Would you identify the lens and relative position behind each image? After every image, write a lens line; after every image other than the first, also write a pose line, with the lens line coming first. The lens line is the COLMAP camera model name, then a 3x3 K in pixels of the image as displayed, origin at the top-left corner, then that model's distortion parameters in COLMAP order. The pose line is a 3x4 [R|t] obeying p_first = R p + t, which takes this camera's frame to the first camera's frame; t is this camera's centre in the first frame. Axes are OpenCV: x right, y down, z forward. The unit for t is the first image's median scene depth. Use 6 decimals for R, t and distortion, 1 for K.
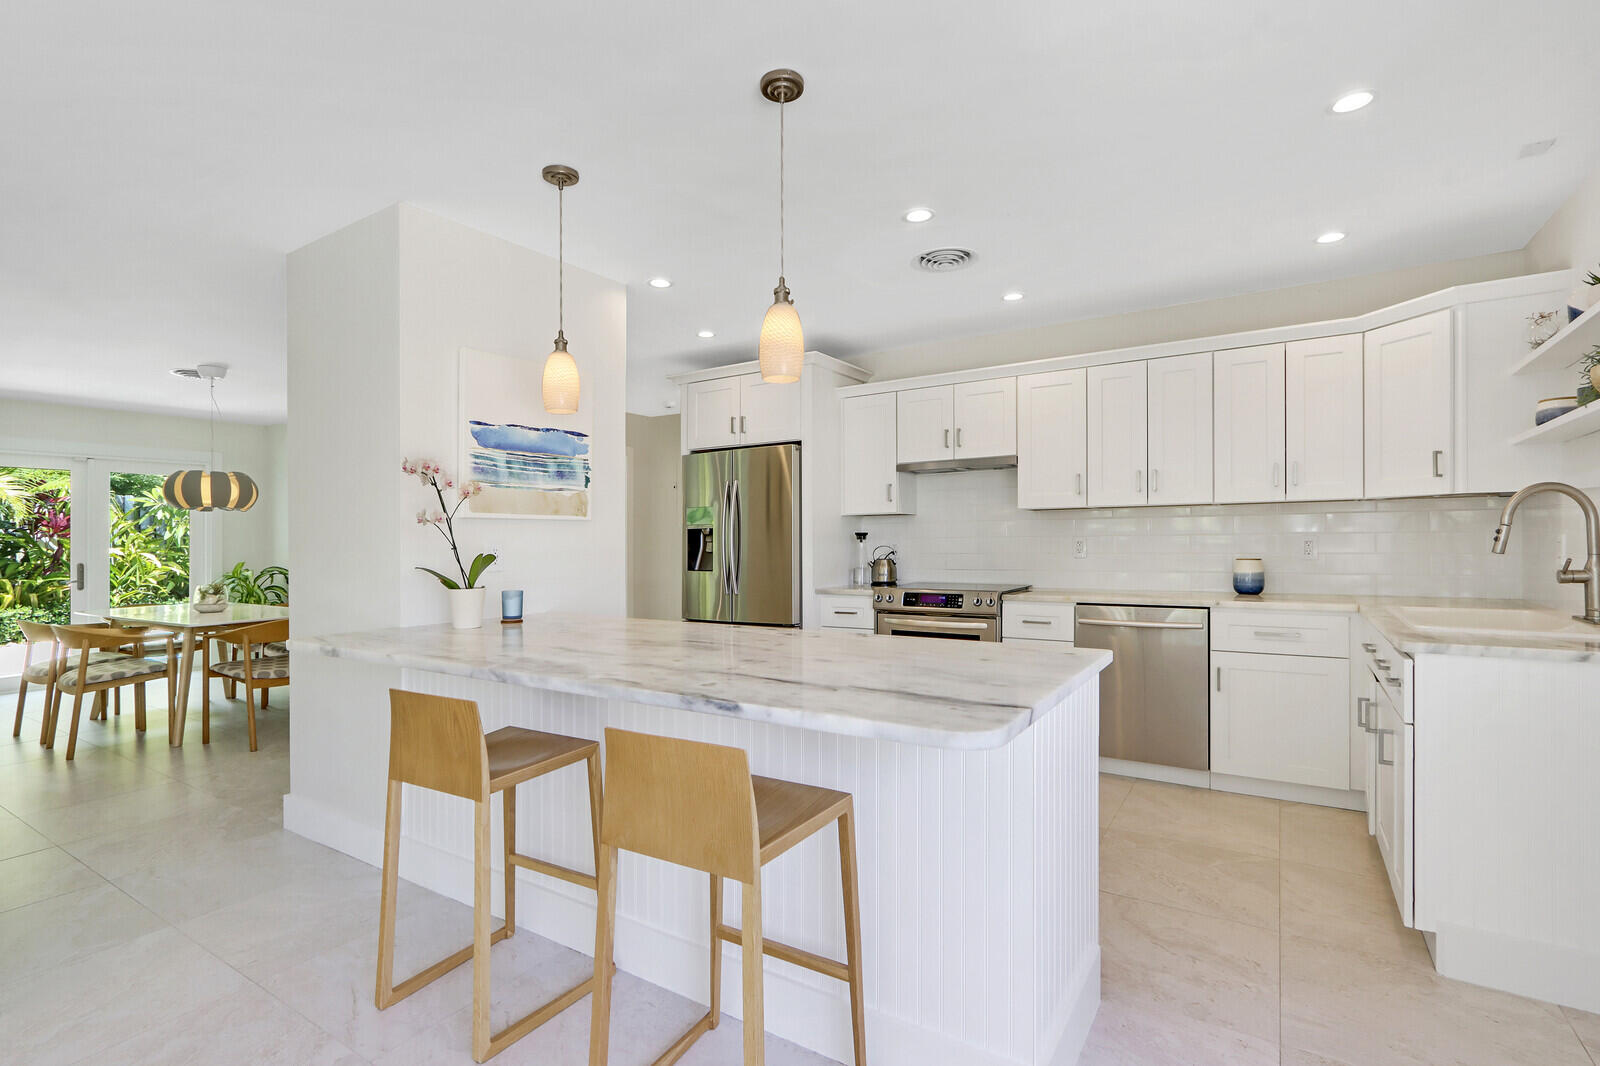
lens RADIAL K [[746.6, 0, 804.6], [0, 746.6, 538.7], [0, 0, 1]] dist [-0.011948, 0.000960]
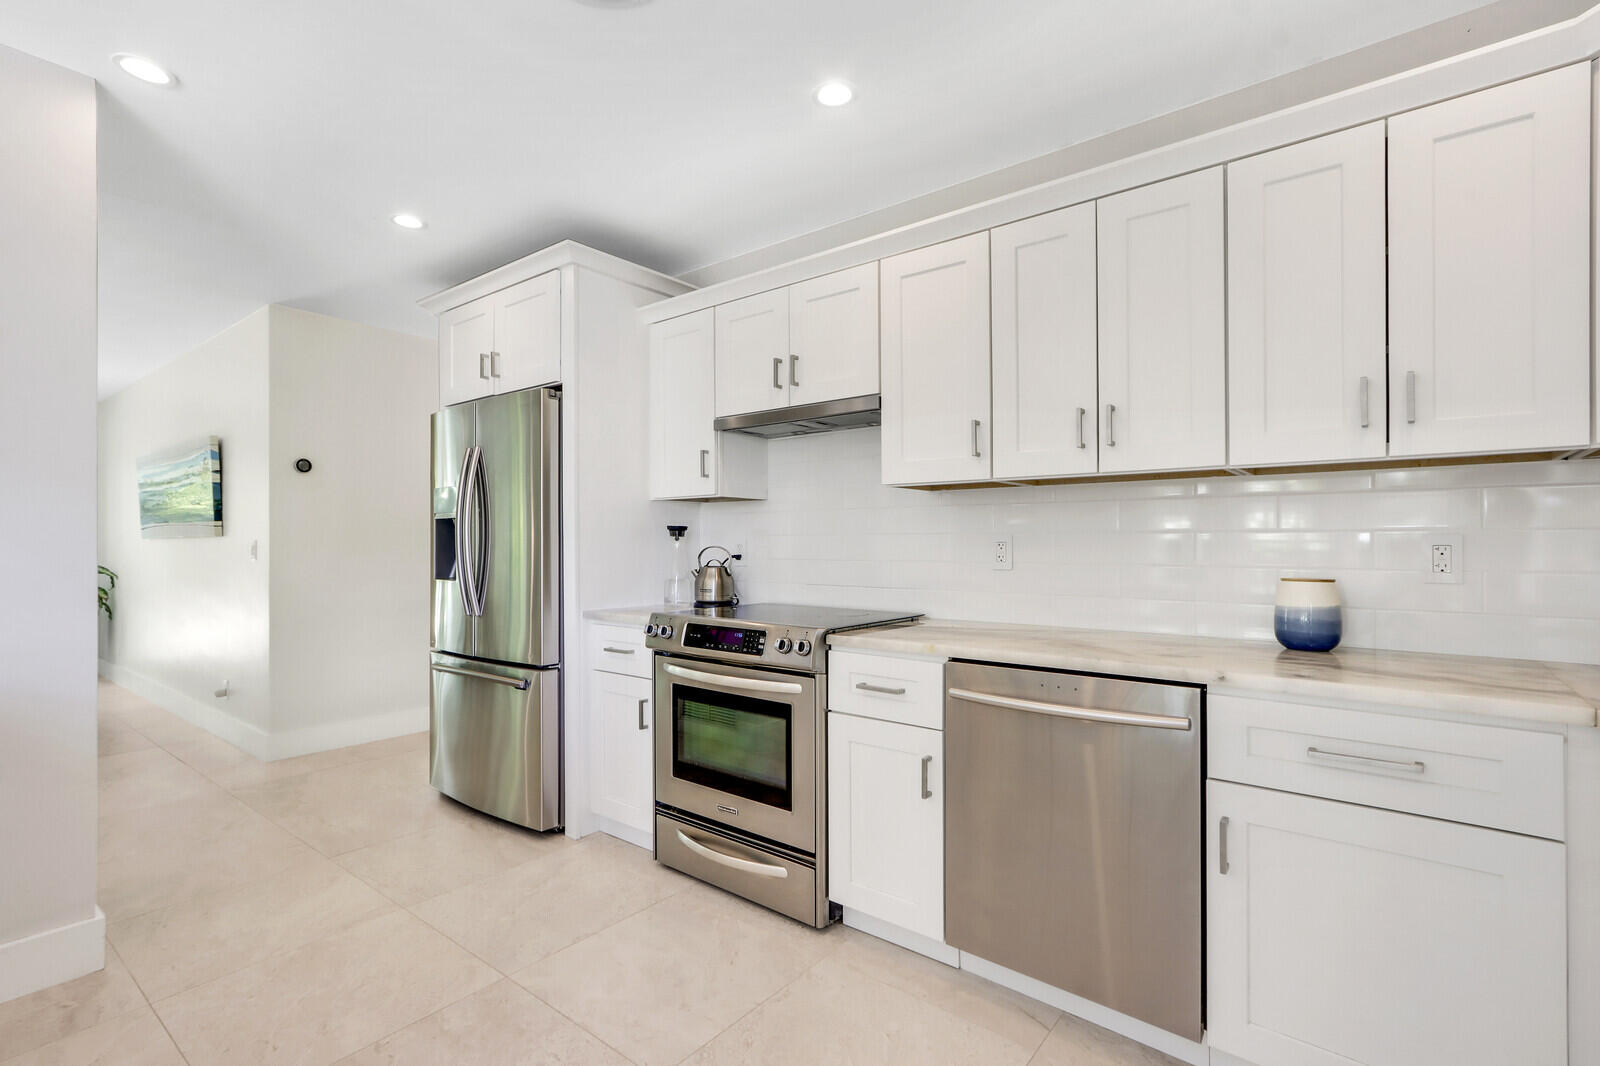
lens RADIAL K [[746.6, 0, 747.7], [0, 746.6, 526.5], [0, 0, 1]] dist [-0.011948, 0.000960]
pose [[0.988901, 0.006584, -0.148432, 0.273176], [-0.009429, 0.999785, -0.018474, 0.004414], [0.148278, 0.019668, 0.988750, 0.411911]]
